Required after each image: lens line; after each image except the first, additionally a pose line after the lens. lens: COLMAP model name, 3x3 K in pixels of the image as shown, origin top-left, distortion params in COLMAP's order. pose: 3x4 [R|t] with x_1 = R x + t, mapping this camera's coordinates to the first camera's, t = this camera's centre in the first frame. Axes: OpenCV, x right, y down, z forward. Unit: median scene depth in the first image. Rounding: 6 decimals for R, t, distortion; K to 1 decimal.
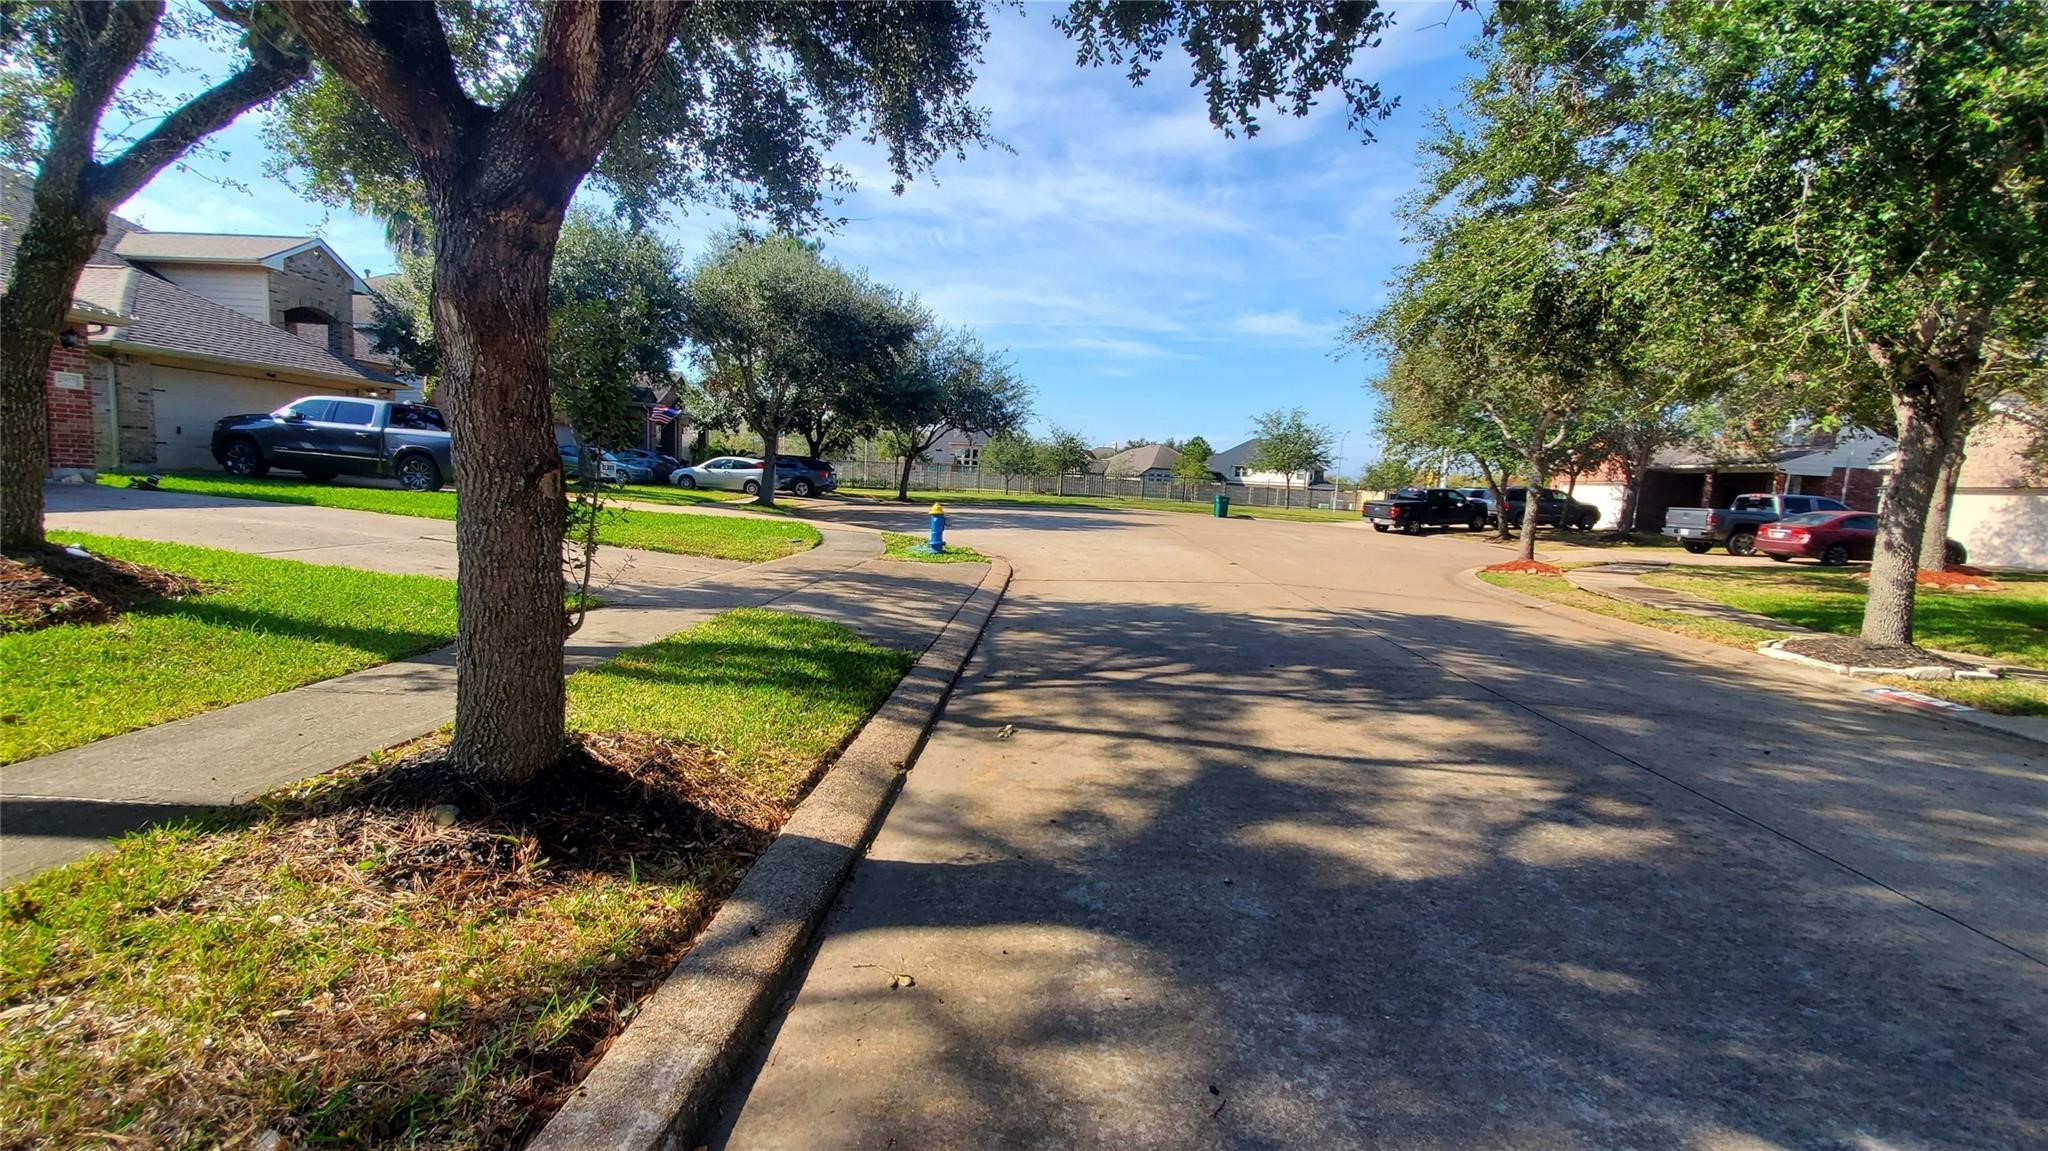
lens RADIAL K [[811.0, 0, 1024.0], [0, 811.0, 575.5], [0, 0, 1]] dist [-0.007010, -0.000051]
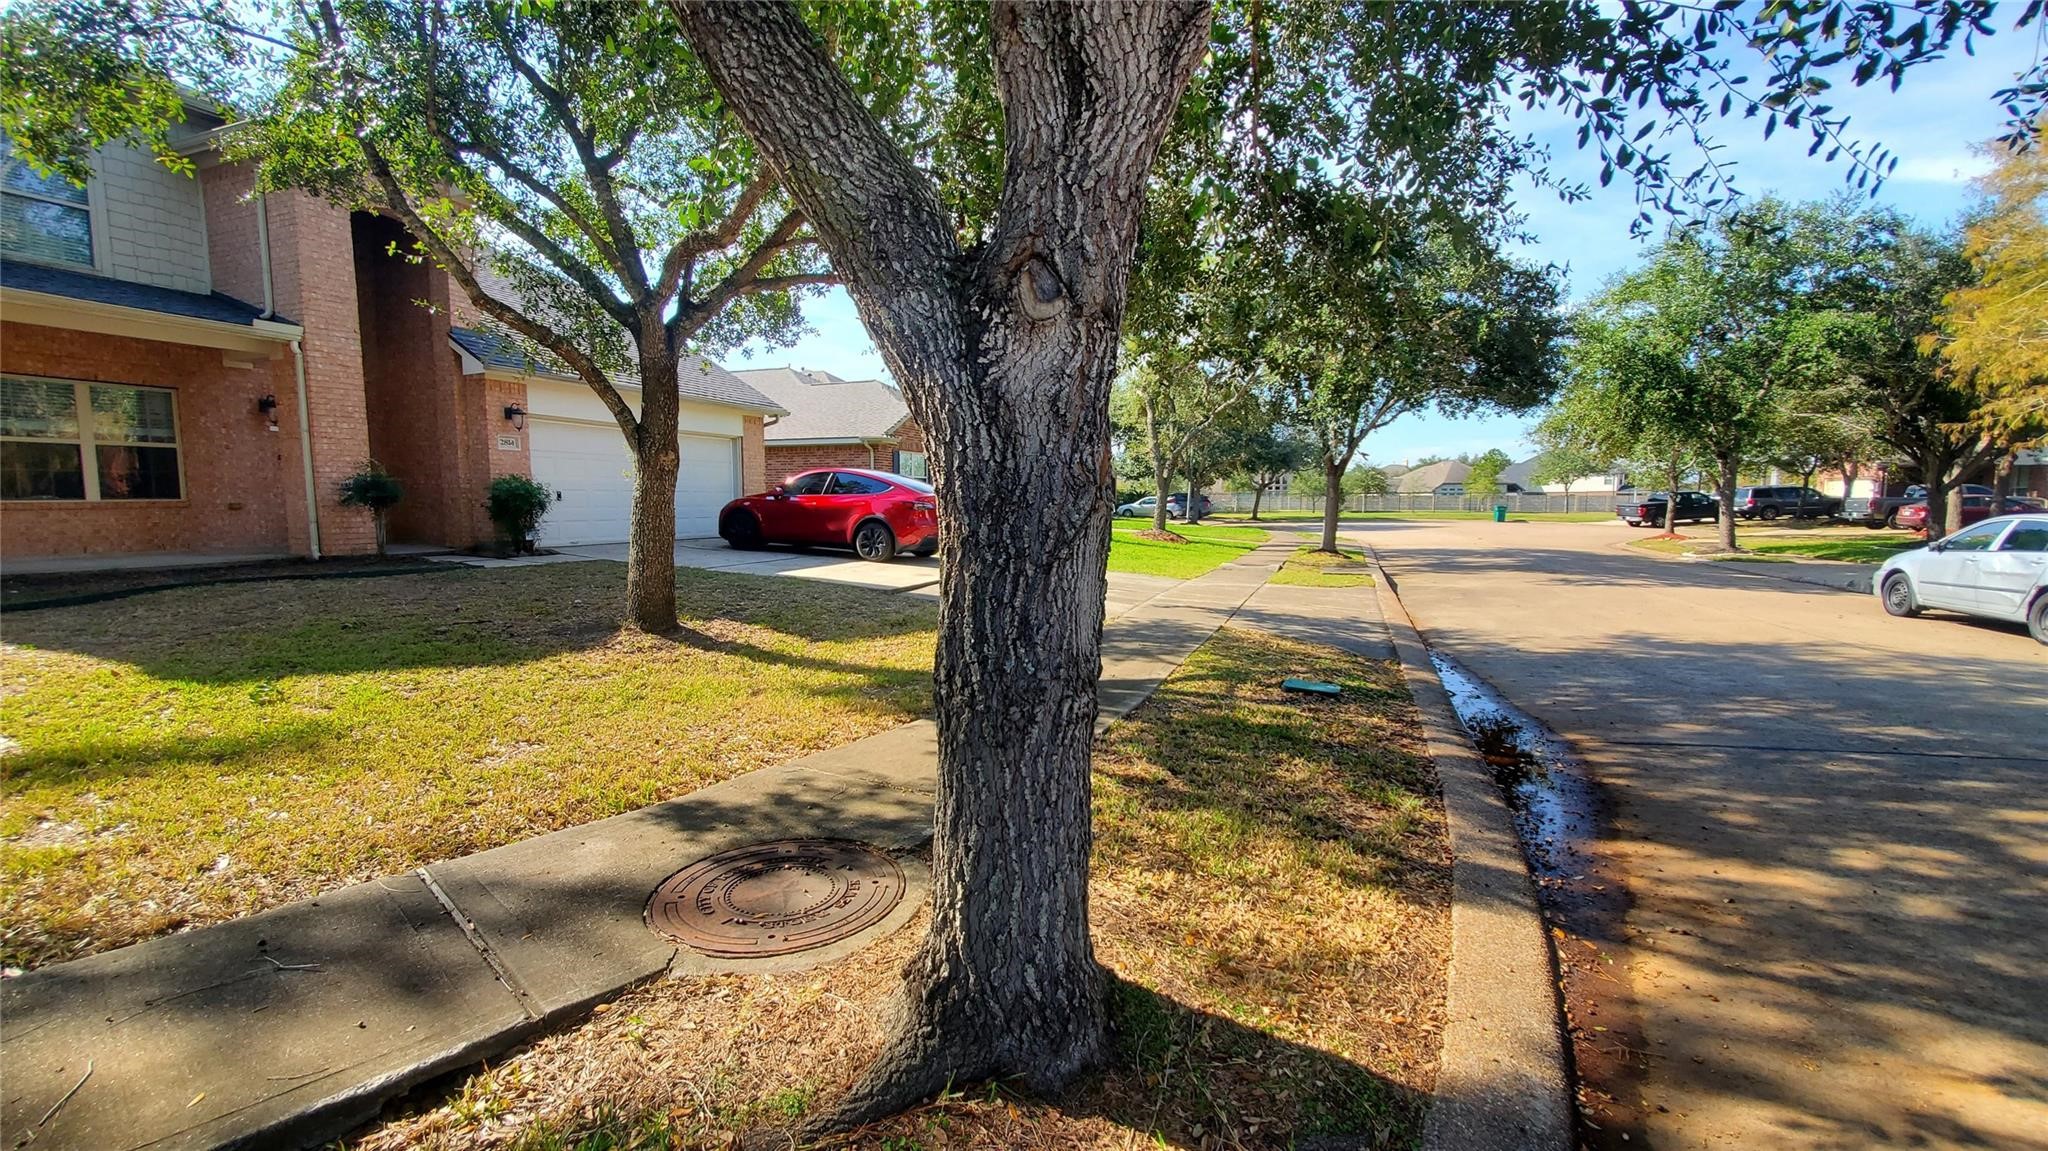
lens RADIAL K [[811.0, 0, 1024.0], [0, 811.0, 575.5], [0, 0, 1]] dist [-0.007010, -0.000051]
pose [[0.945938, -0.023137, -0.323521, -0.056193], [0.012794, 0.999338, -0.034063, 0.043138], [0.324095, 0.028083, 0.945608, -0.425605]]
